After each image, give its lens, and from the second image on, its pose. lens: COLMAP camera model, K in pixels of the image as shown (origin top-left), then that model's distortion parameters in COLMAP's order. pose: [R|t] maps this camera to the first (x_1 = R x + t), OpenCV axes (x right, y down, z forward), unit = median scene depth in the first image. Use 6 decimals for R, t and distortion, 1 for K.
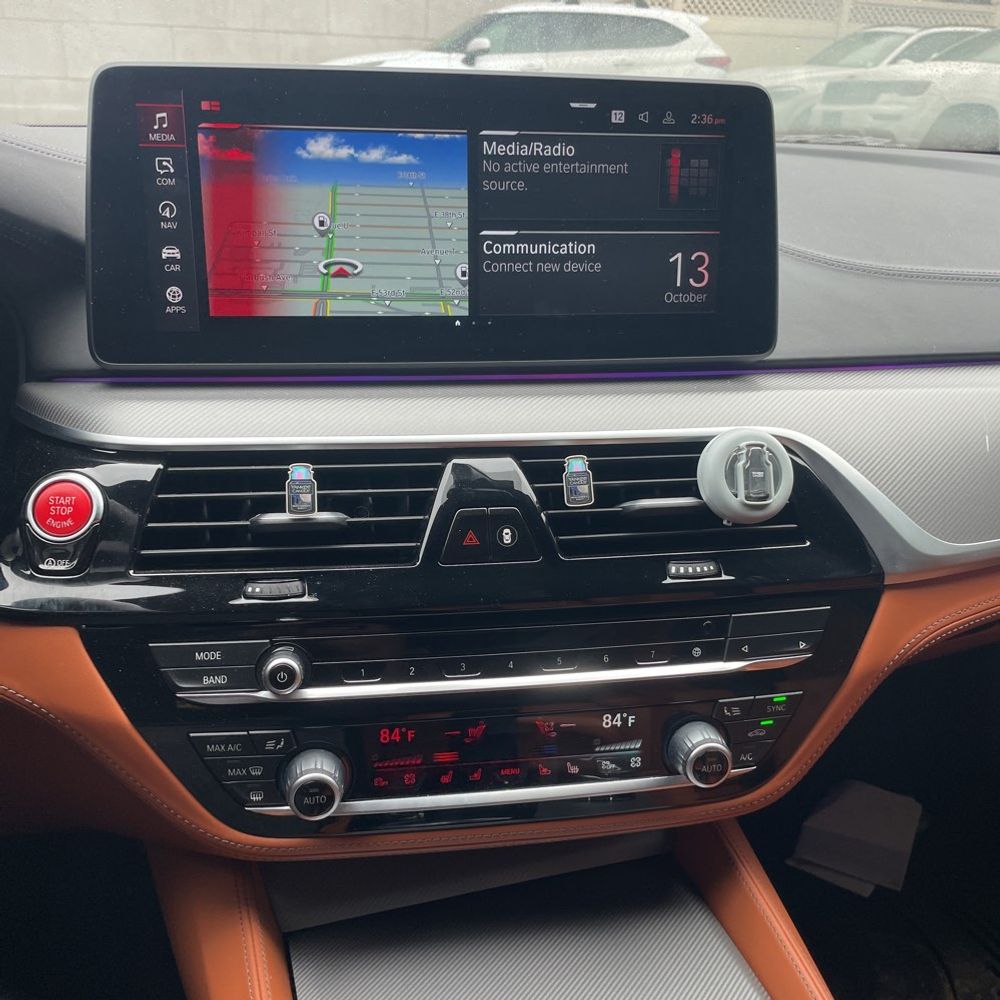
lens RADIAL K [[1011.7, 0, 499.2], [0, 1011.7, 488.2], [0, 0, 1]] dist [0.089301, -0.130507]
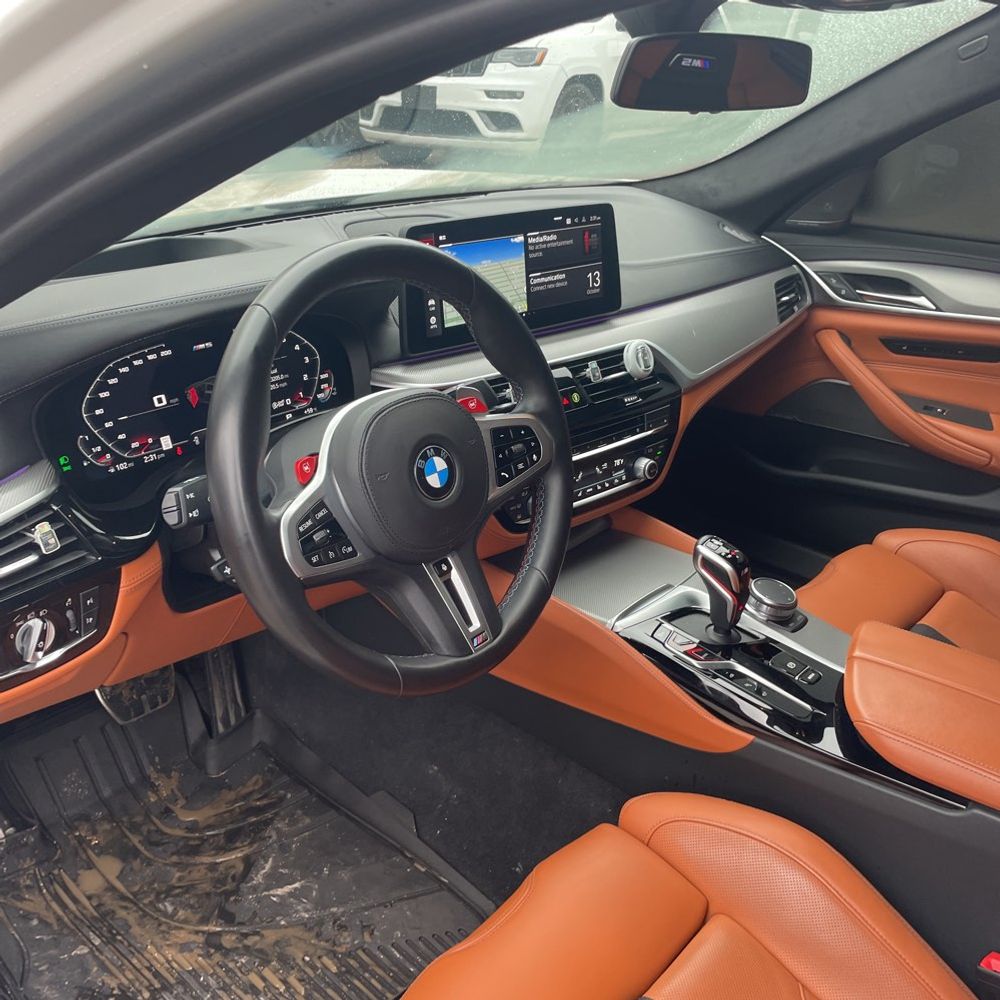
lens RADIAL K [[1011.7, 0, 499.2], [0, 1011.7, 488.2], [0, 0, 1]] dist [0.089301, -0.130507]
pose [[0.844721, -0.220138, 0.487838, -1.343847], [0.187614, 0.975451, 0.115310, -0.055074], [-0.501246, -0.005879, 0.865285, -1.013656]]
